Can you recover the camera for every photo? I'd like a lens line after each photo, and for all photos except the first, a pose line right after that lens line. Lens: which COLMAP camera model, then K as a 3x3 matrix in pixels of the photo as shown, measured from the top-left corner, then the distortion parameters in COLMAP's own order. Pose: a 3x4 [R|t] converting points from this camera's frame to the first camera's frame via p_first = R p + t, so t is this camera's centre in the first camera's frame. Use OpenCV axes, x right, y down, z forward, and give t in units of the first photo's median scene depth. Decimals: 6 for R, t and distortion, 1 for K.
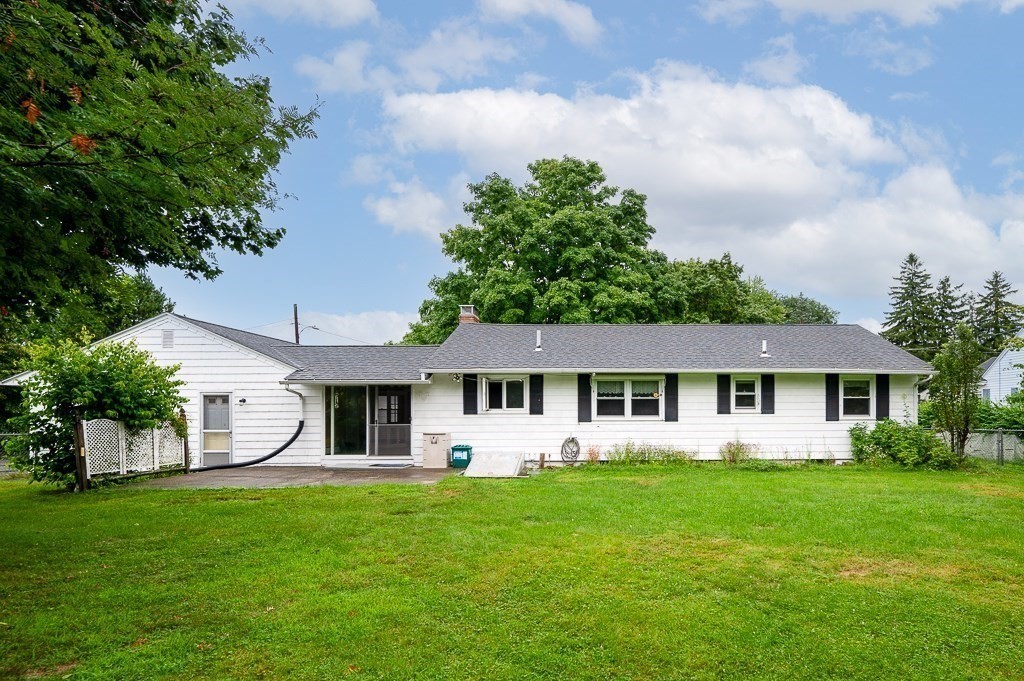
lens RADIAL K [[528.4, 0, 513.4], [0, 528.4, 412.5], [0, 0, 1]] dist [0.001118, 0.000131]
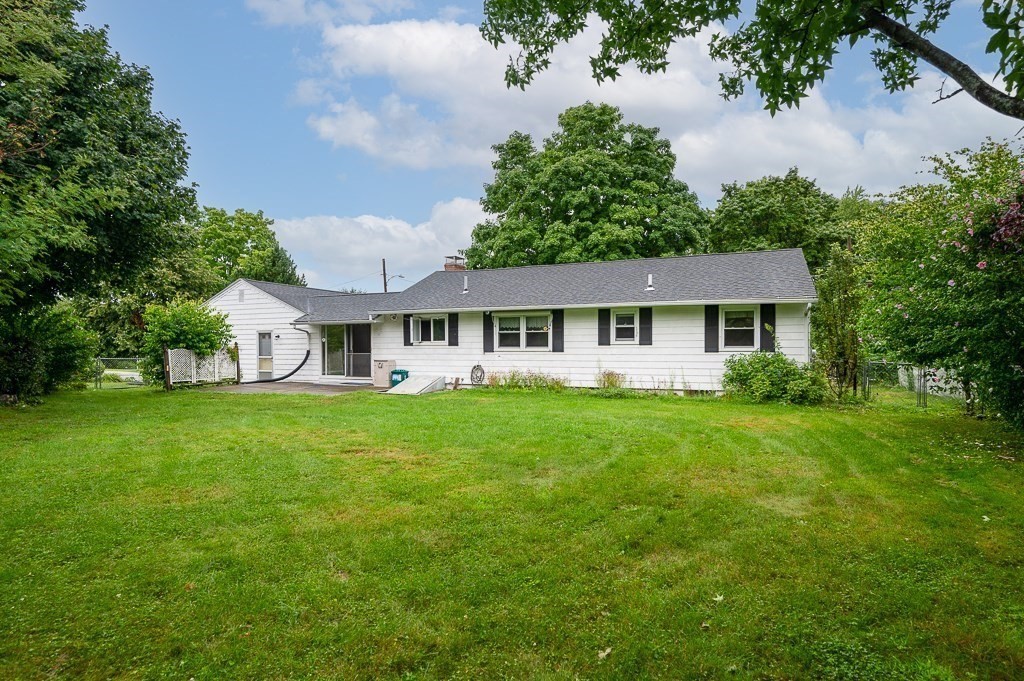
lens RADIAL K [[544.4, 0, 539.8], [0, 544.4, 356.3], [0, 0, 1]] dist [-0.000475, -0.000019]
pose [[0.912121, 0.007561, -0.409852, 0.738506], [0.001599, 0.999757, 0.022002, 0.000238], [0.409918, -0.020724, 0.911887, -0.068848]]
